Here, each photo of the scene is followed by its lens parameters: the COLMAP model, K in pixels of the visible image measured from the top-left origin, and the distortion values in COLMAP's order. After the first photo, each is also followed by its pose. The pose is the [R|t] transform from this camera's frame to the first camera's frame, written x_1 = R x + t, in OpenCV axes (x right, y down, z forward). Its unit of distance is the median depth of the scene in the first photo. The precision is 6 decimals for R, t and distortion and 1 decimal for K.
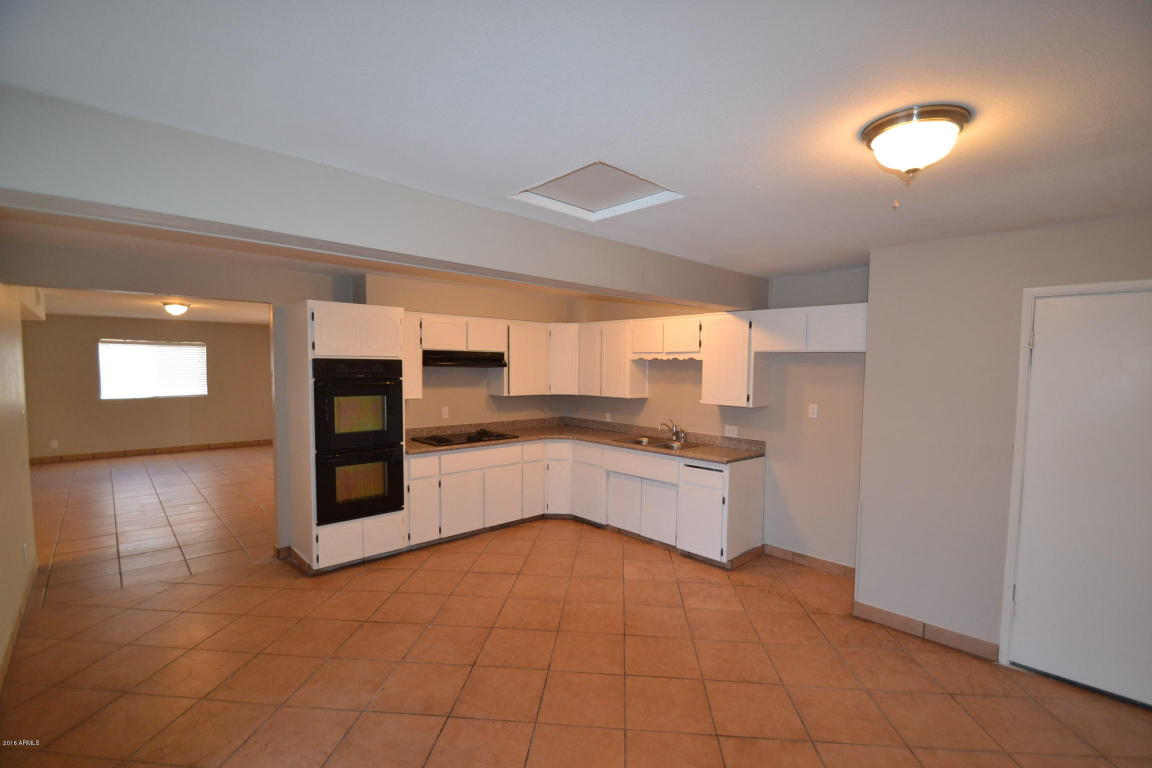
lens RADIAL K [[517.5, 0, 579.7], [0, 517.5, 400.8], [0, 0, 1]] dist [0.014820, -0.016525]
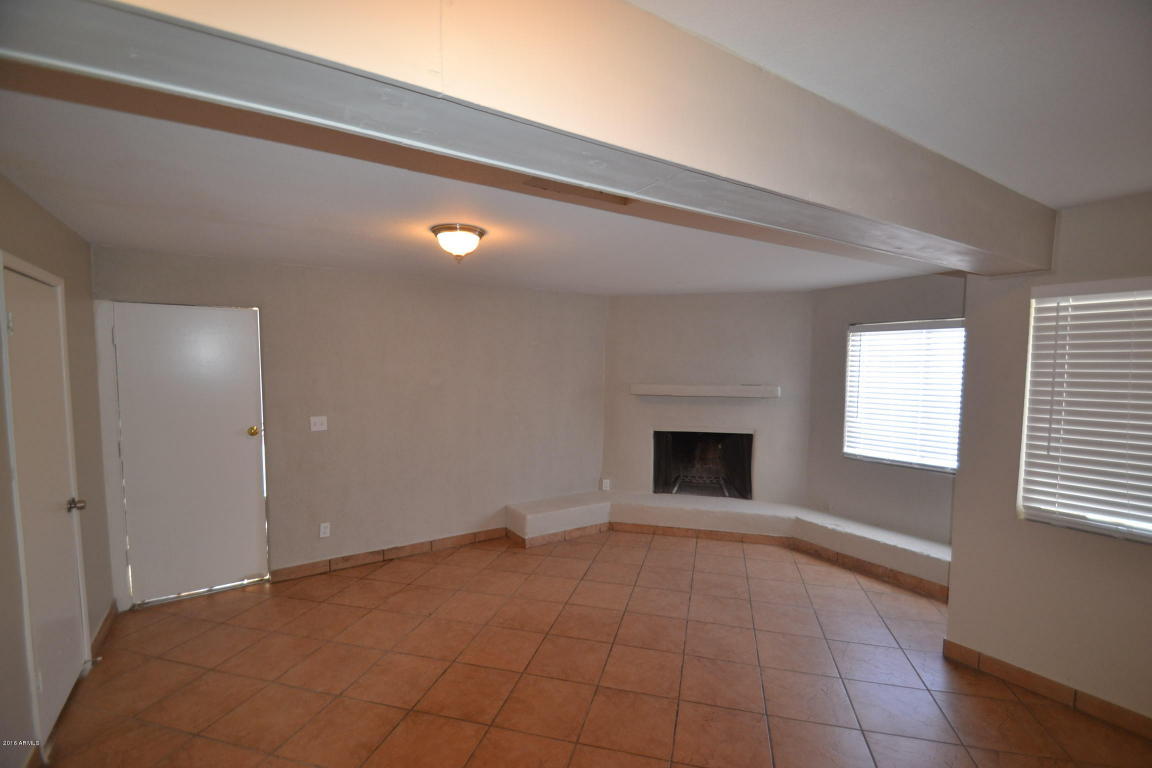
lens RADIAL K [[517.5, 0, 579.7], [0, 517.5, 400.8], [0, 0, 1]] dist [0.014820, -0.016525]
pose [[-0.985117, -0.024488, 0.170131, -0.038407], [-0.000352, 0.990085, 0.140471, -0.066193], [-0.171884, 0.138321, -0.975358, 0.946081]]
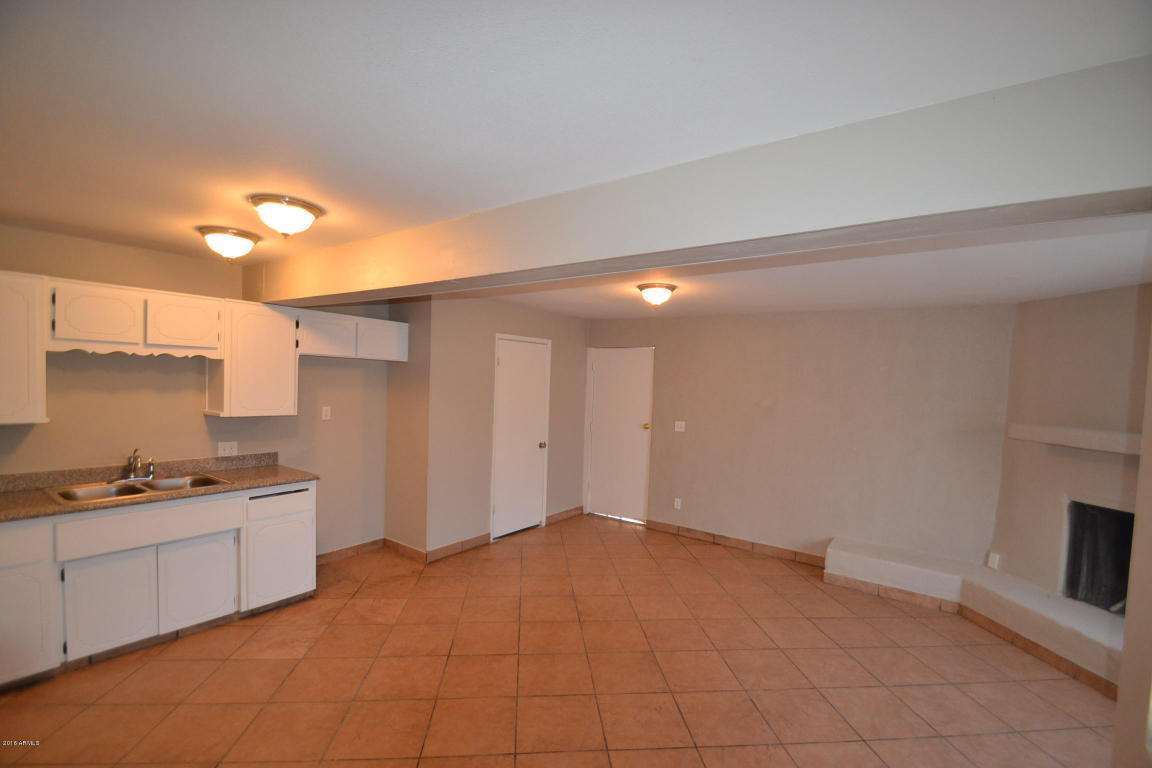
lens RADIAL K [[517.5, 0, 579.7], [0, 517.5, 400.8], [0, 0, 1]] dist [0.014820, -0.016525]
pose [[-0.189121, -0.059243, 0.980165, -0.605656], [0.028939, 0.997409, 0.065869, -0.053748], [-0.981527, 0.040822, -0.186916, 0.635912]]
